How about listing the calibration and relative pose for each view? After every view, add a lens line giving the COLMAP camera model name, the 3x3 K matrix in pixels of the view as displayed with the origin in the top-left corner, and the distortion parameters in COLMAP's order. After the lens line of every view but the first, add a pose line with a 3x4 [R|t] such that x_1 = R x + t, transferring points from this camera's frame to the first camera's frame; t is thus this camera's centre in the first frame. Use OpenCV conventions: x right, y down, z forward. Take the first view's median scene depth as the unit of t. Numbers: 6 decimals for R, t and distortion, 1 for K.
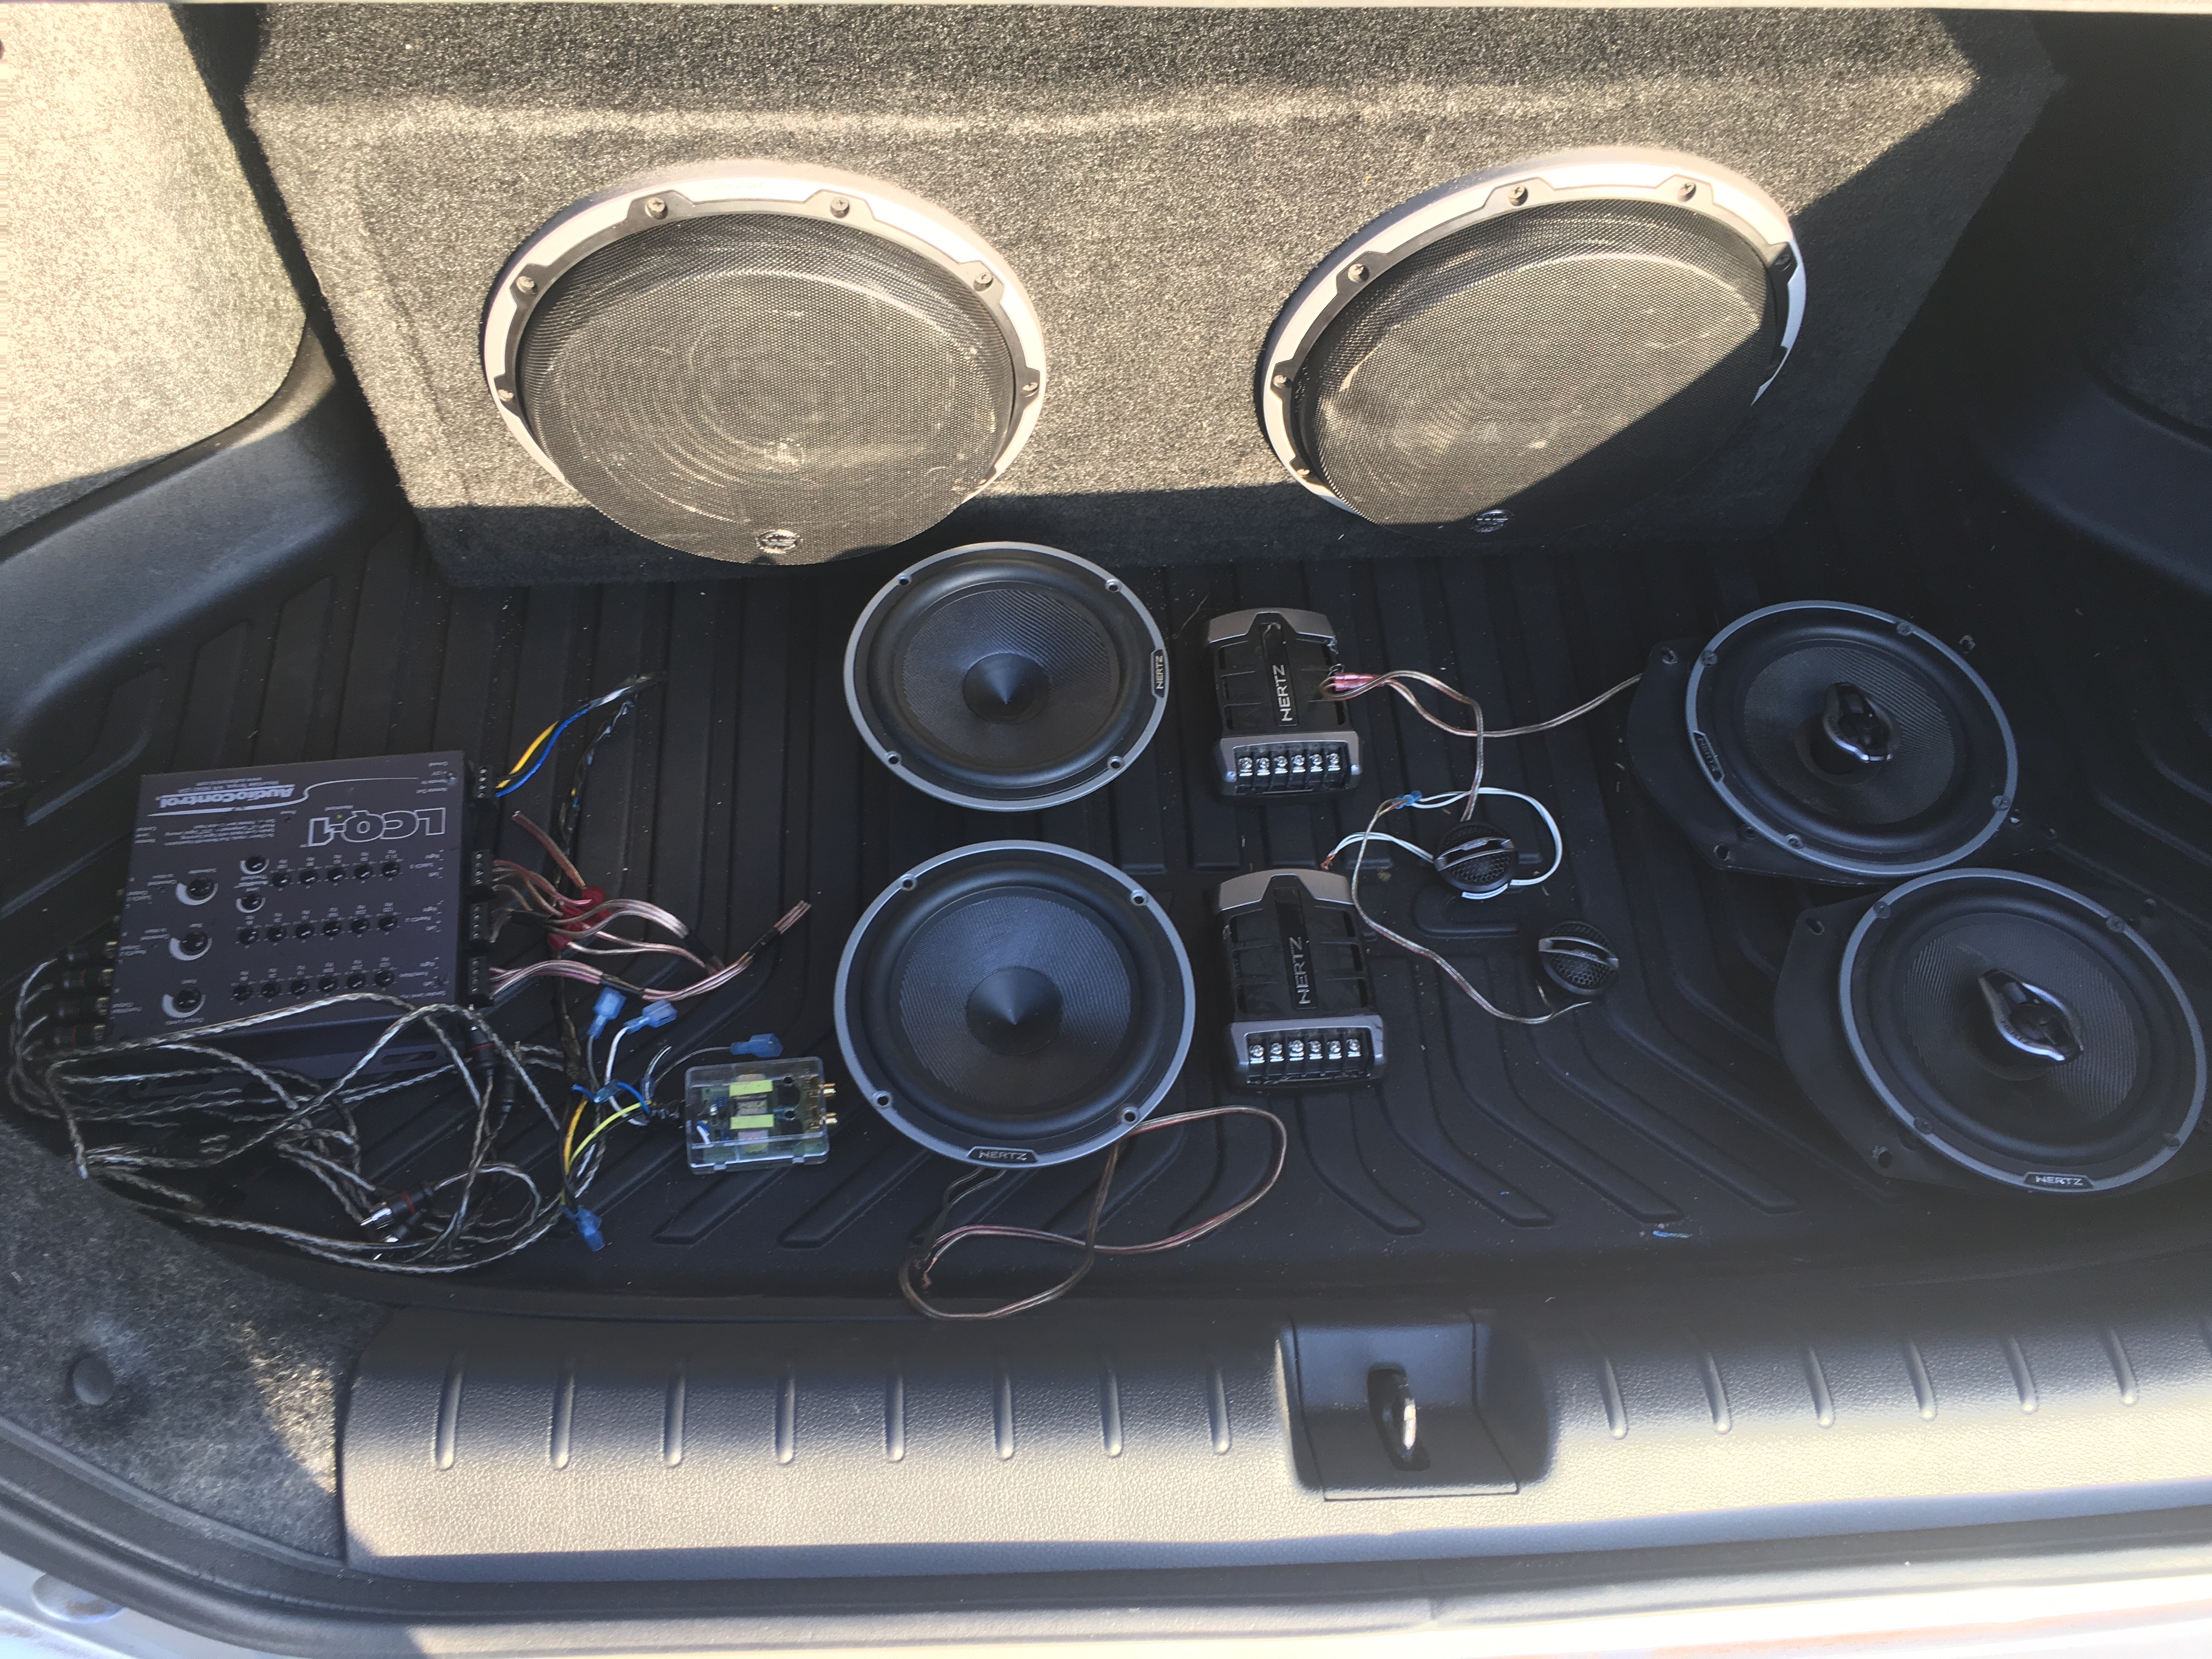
lens RADIAL K [[1905.2, 0, 1106.0], [0, 1905.2, 829.5], [0, 0, 1]] dist [0.095848, -0.146723]
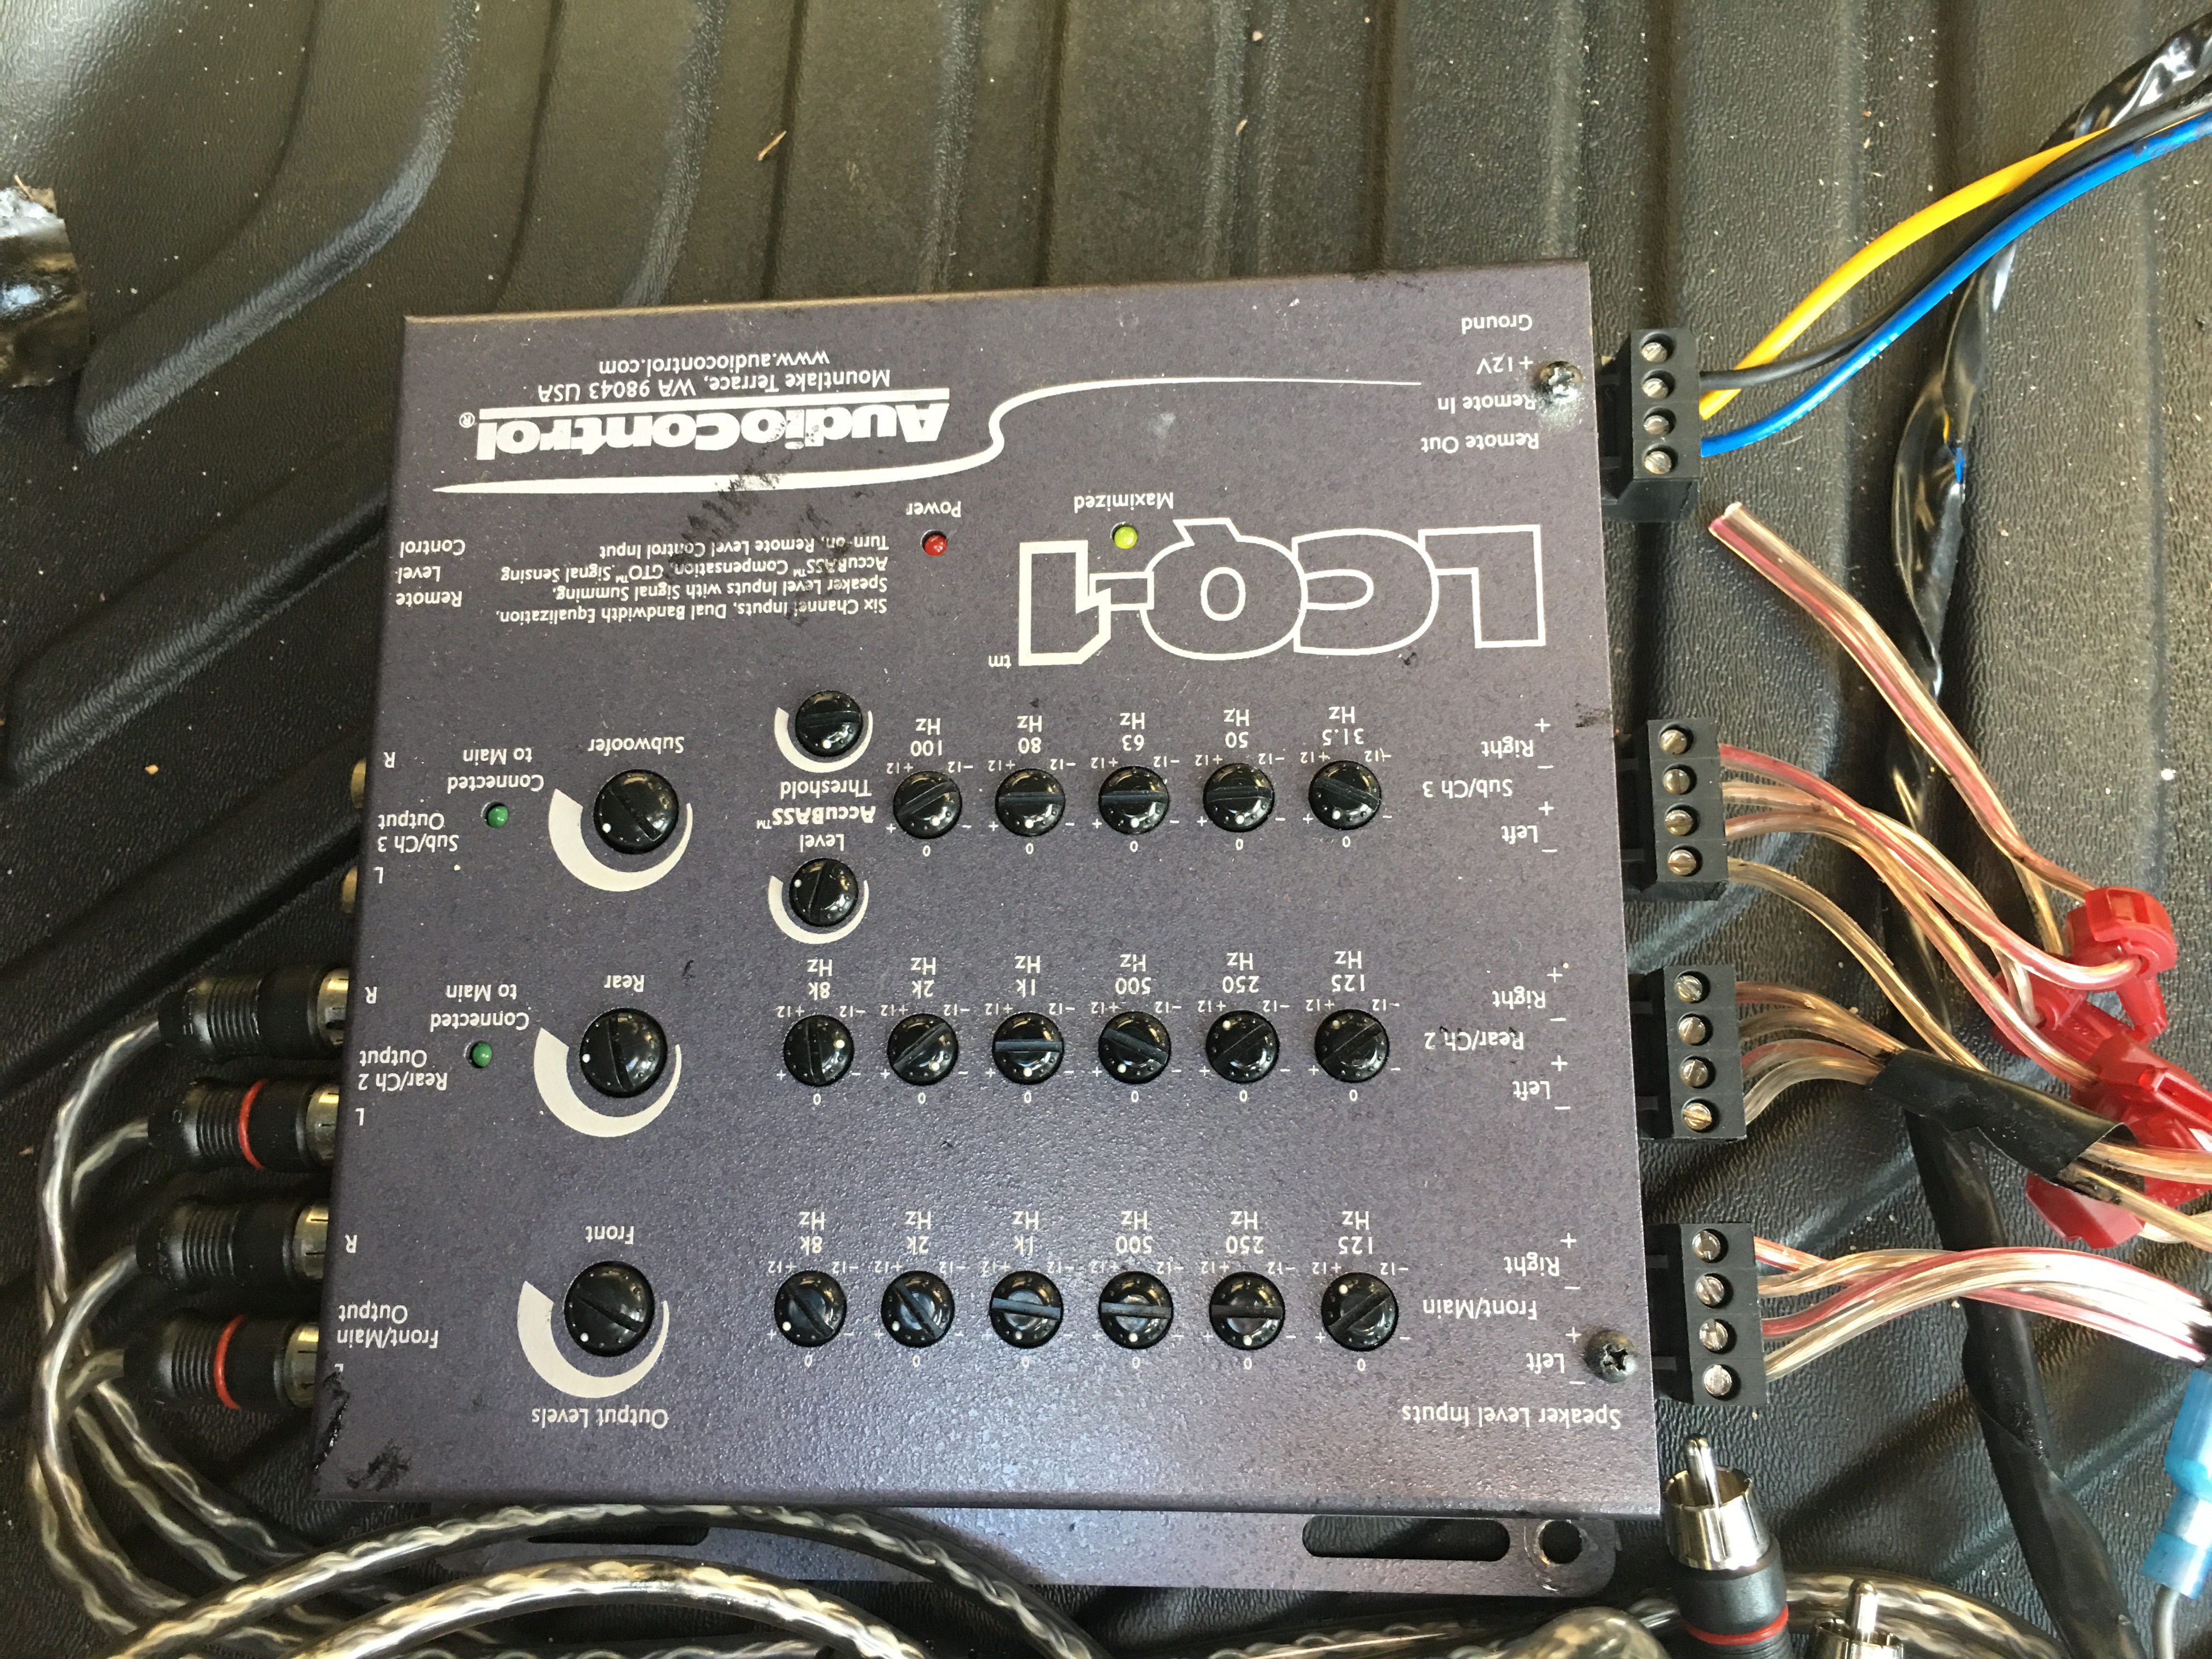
lens RADIAL K [[1905.2, 0, 1106.0], [0, 1905.2, 829.5], [0, 0, 1]] dist [0.095848, -0.146723]
pose [[0.978133, 0.099271, -0.182760, -0.360228], [-0.033067, 0.941785, 0.334585, -0.055954], [0.205335, -0.321225, 0.924474, 0.775935]]
